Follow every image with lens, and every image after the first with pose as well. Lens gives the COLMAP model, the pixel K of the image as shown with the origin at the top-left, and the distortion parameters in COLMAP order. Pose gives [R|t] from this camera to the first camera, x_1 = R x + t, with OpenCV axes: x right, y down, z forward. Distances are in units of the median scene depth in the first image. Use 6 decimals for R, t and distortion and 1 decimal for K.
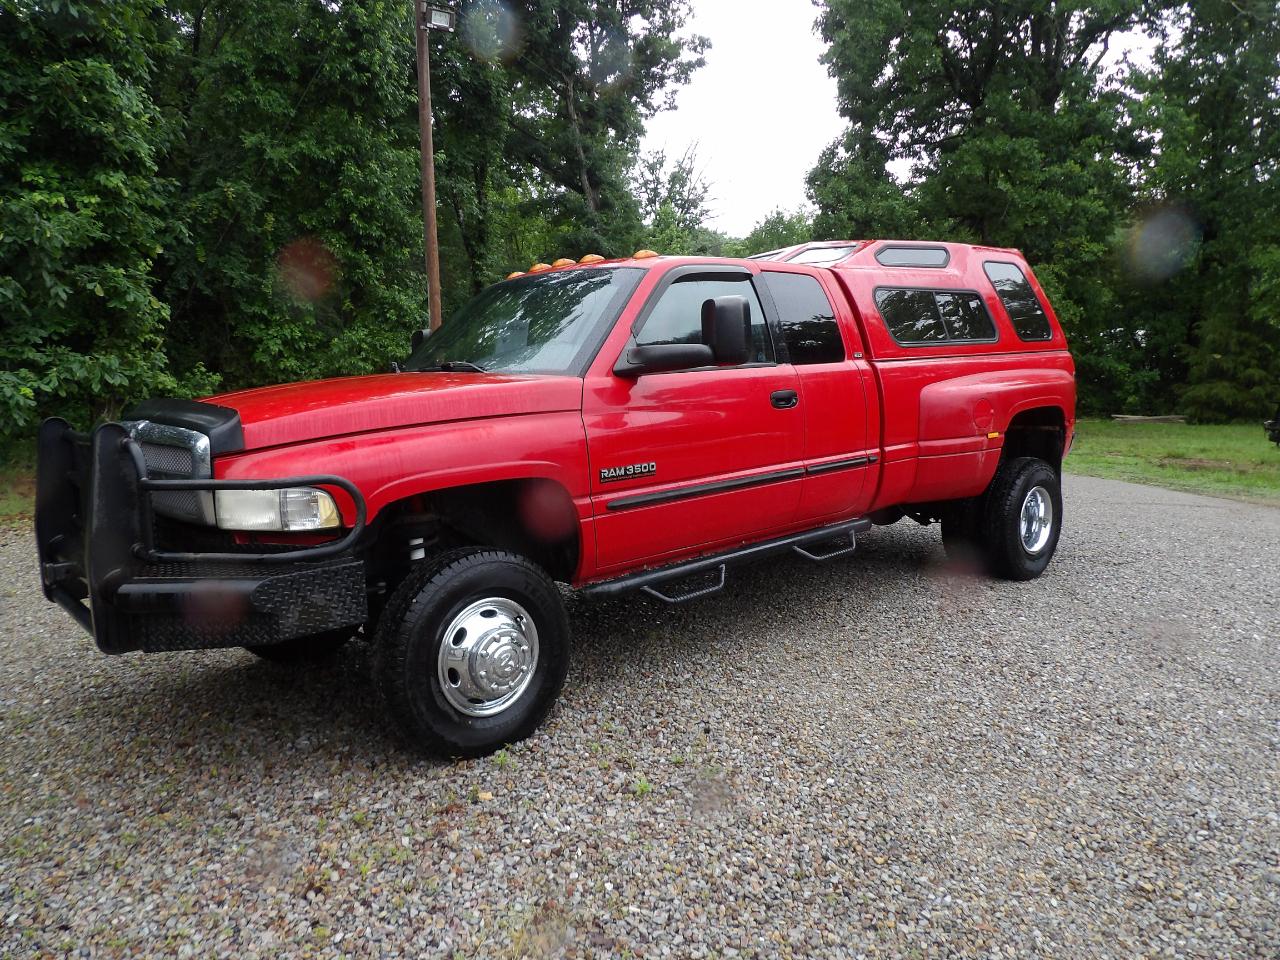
lens RADIAL K [[923.9, 0, 635.7], [0, 923.9, 471.4], [0, 0, 1]] dist [-0.038749, 0.036399]
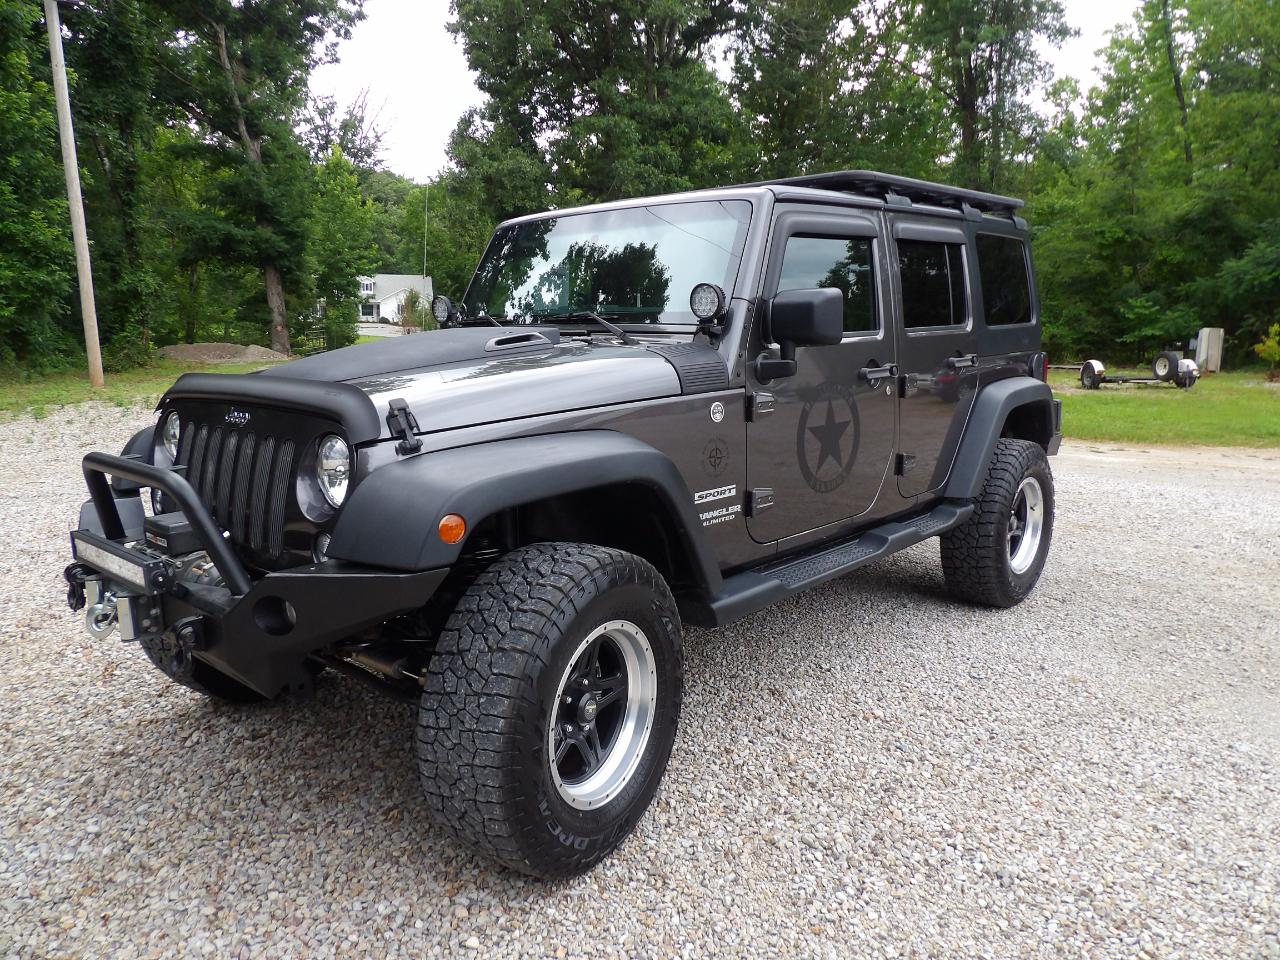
lens RADIAL K [[923.9, 0, 634.8], [0, 923.9, 473.6], [0, 0, 1]] dist [-0.038749, 0.036399]
pose [[0.949192, -0.037787, 0.312419, 0.022315], [0.020684, 0.998109, 0.057877, 0.012980], [-0.314016, -0.048474, 0.948180, -0.100764]]
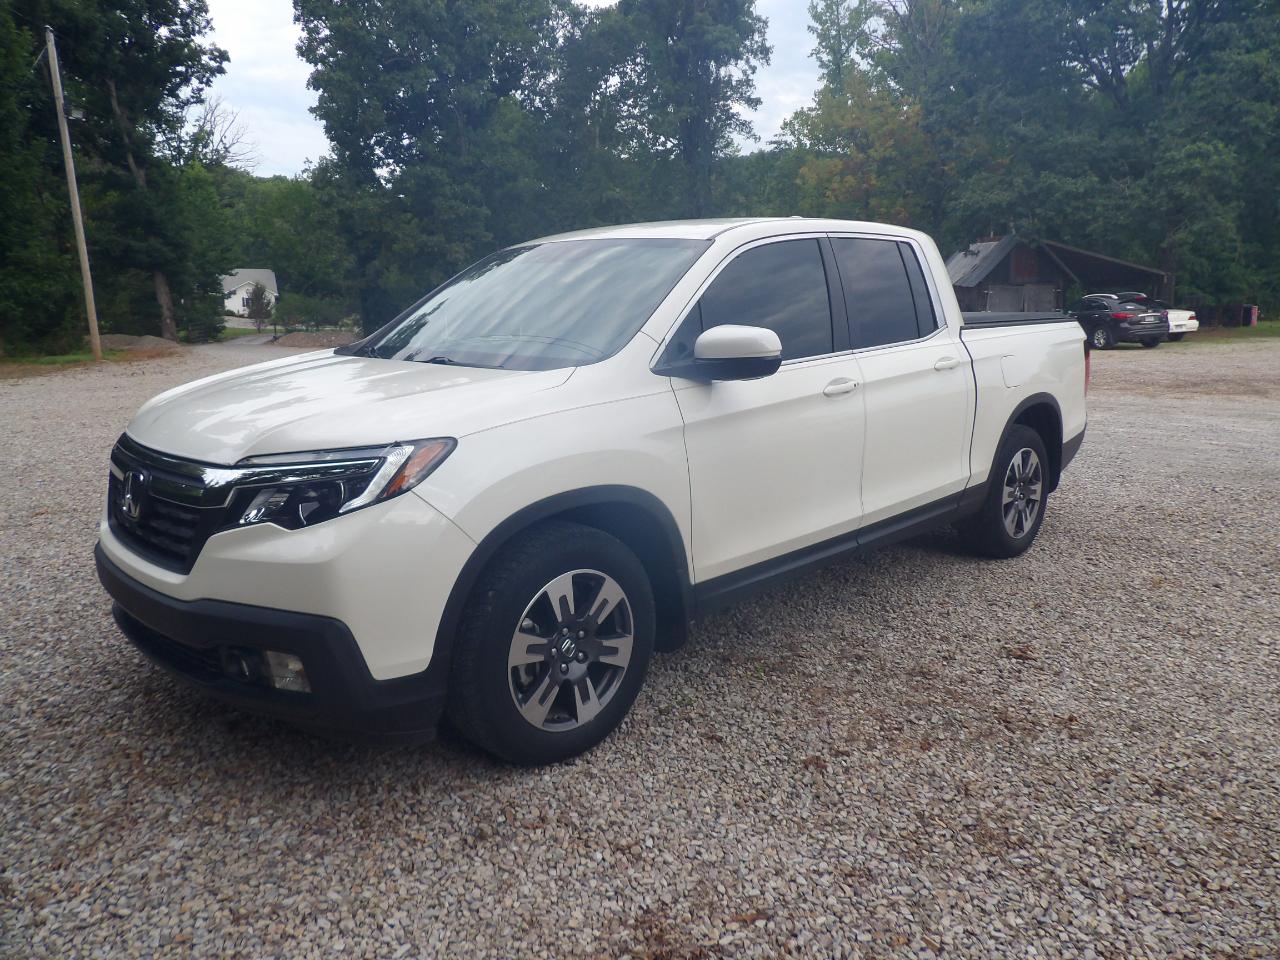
lens RADIAL K [[923.9, 0, 648.3], [0, 923.9, 474.5], [0, 0, 1]] dist [-0.038749, 0.036399]
pose [[0.880040, -0.086402, 0.466974, -0.045935], [0.055489, 0.995283, 0.079579, 0.045321], [-0.471647, -0.044121, 0.880683, -0.397697]]
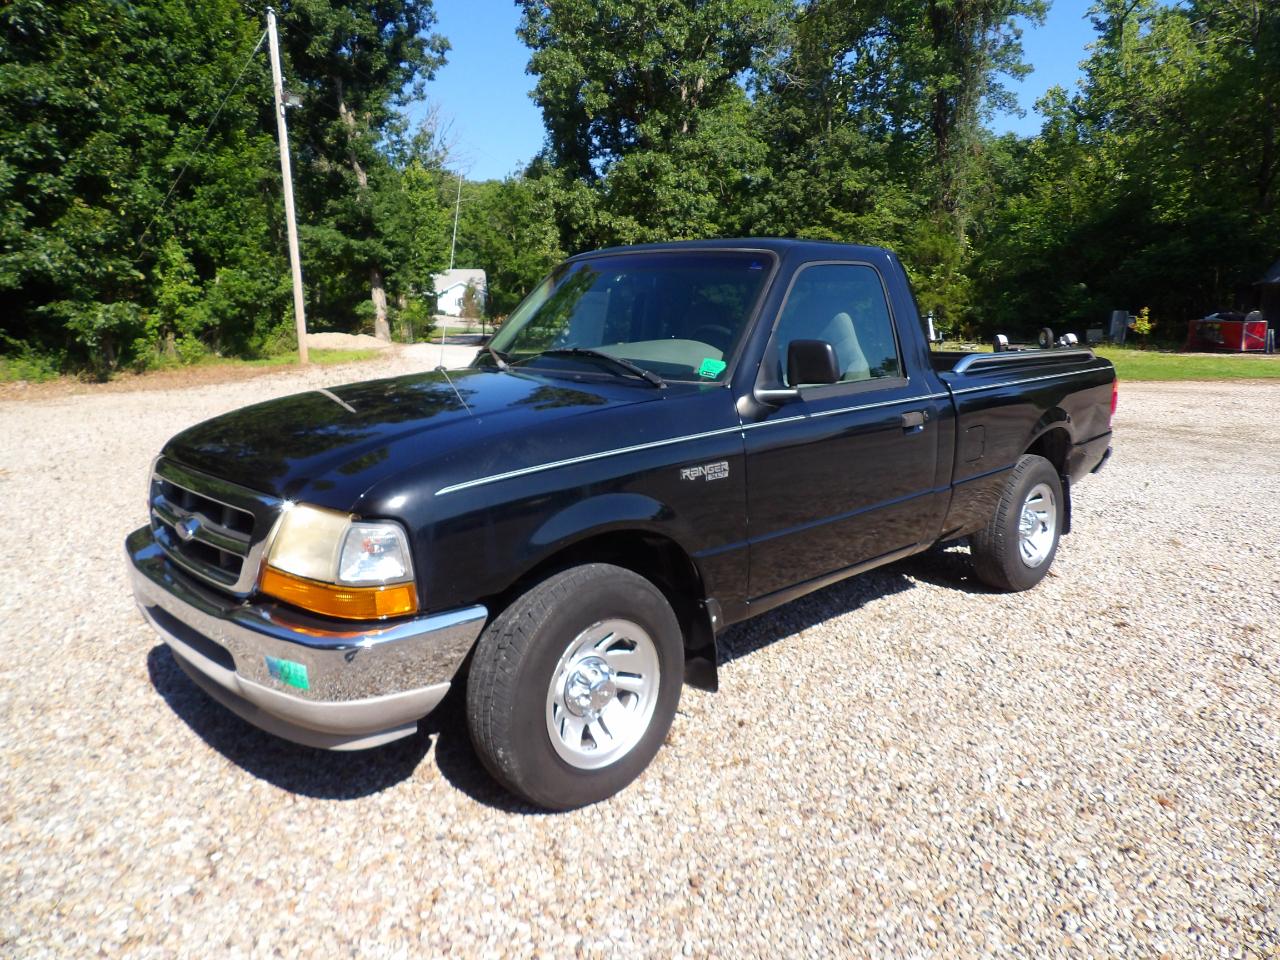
lens RADIAL K [[923.9, 0, 633.4], [0, 923.9, 470.7], [0, 0, 1]] dist [-0.038749, 0.036399]
pose [[0.963104, -0.045561, 0.265245, -0.033313], [0.029209, 0.997440, 0.065275, 0.032692], [-0.267539, -0.055119, 0.961969, -0.287357]]
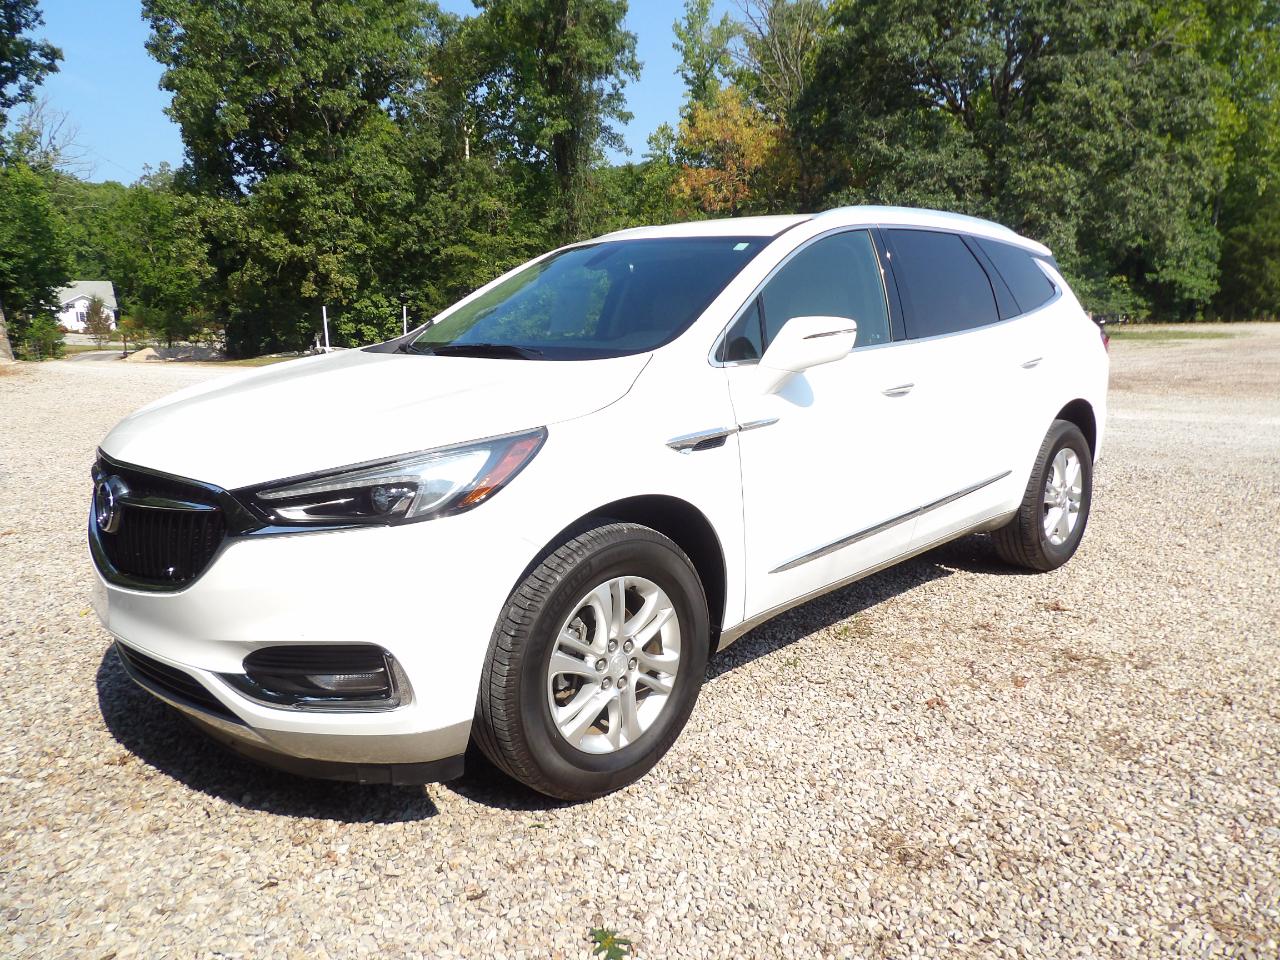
lens RADIAL K [[923.9, 0, 655.1], [0, 923.9, 473.9], [0, 0, 1]] dist [-0.038749, 0.036399]
pose [[0.796821, -0.106969, 0.594671, -0.064612], [0.076392, 0.994142, 0.076464, 0.045973], [-0.599367, -0.015500, 0.800324, -0.392192]]
